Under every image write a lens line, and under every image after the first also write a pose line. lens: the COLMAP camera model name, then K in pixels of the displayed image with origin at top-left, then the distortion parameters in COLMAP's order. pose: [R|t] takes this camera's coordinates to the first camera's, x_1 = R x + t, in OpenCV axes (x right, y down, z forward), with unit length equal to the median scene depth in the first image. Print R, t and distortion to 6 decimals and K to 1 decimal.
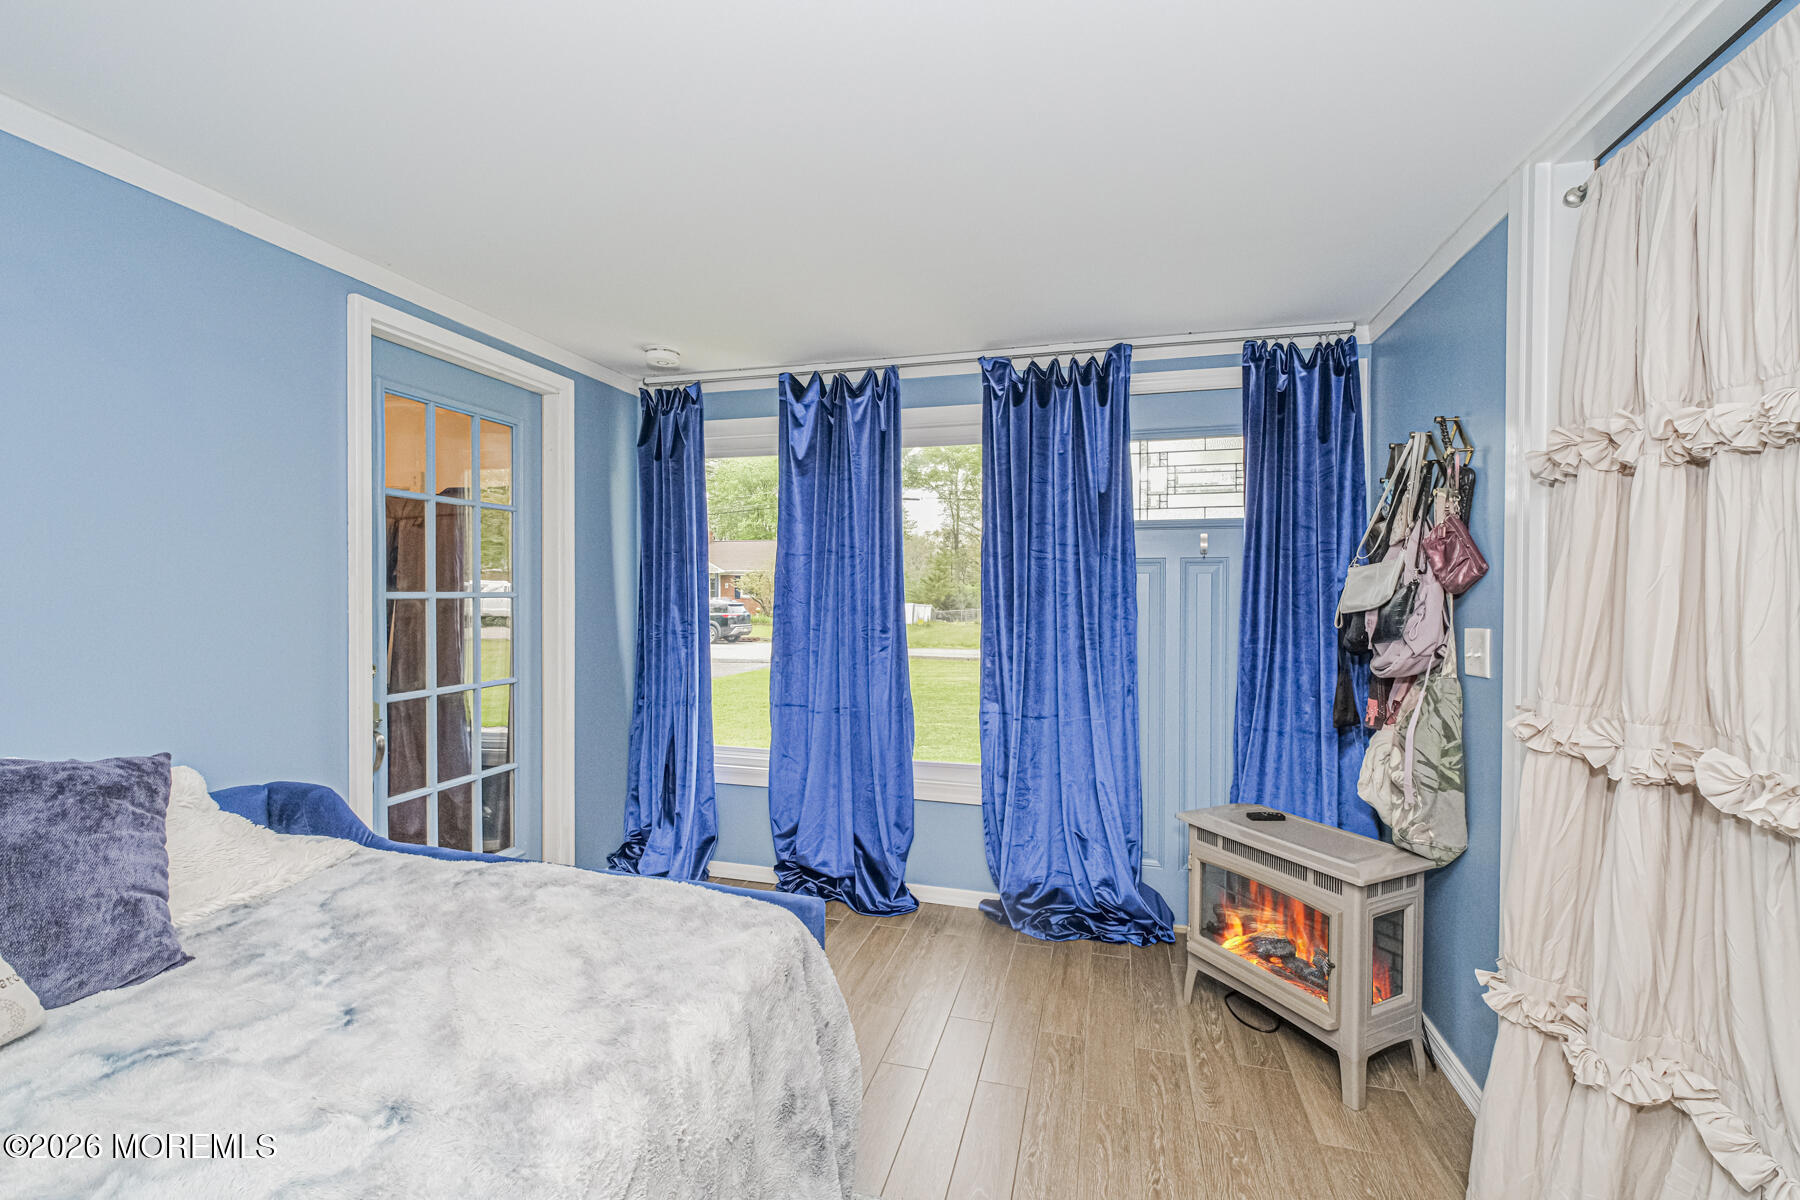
lens RADIAL K [[750.5, 0, 901.0], [0, 750.5, 598.6], [0, 0, 1]] dist [-0.002110, -0.000485]
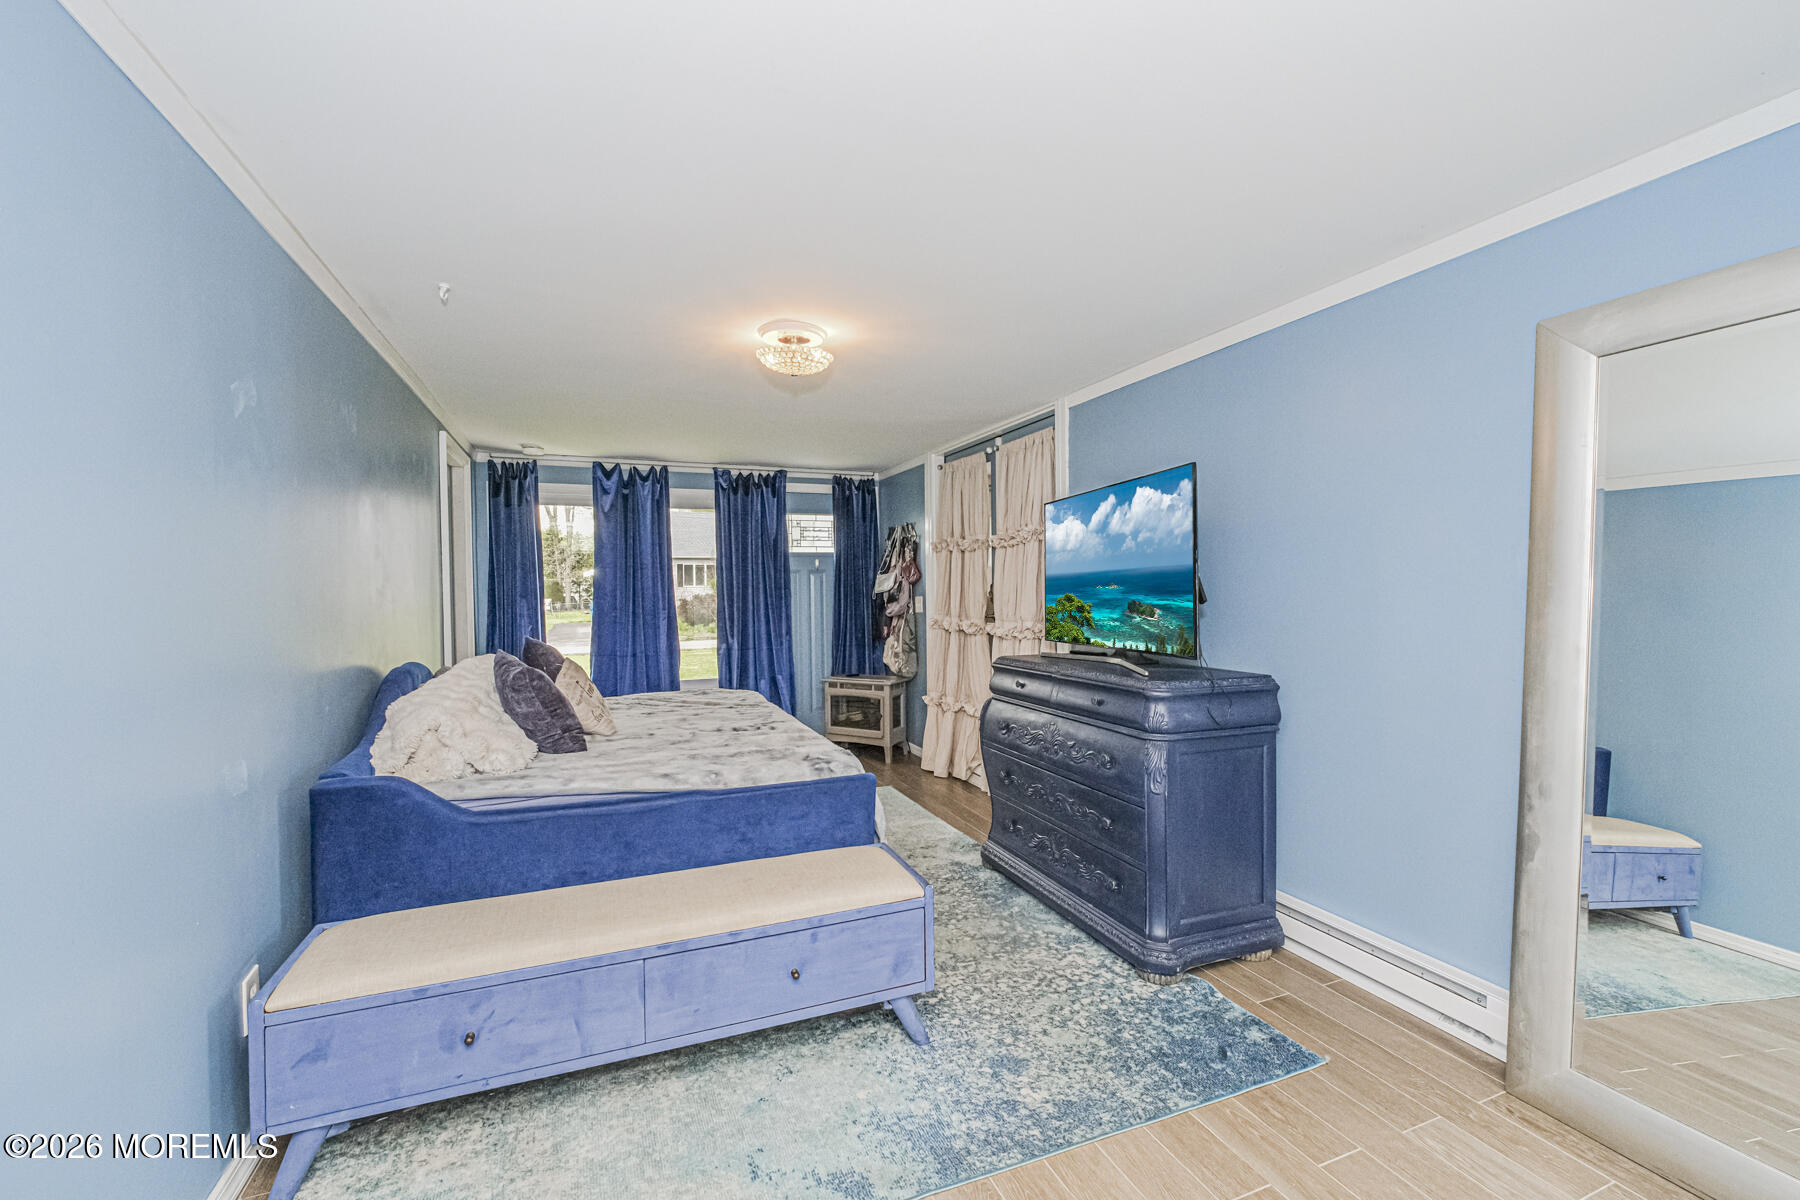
lens RADIAL K [[749.8, 0, 902.1], [0, 749.8, 601.1], [0, 0, 1]] dist [-0.002670, -0.000183]
pose [[0.792310, -0.028310, 0.609462, -0.777096], [0.019681, 0.999589, 0.020846, -0.003934], [-0.609802, -0.004522, 0.792541, -0.934393]]
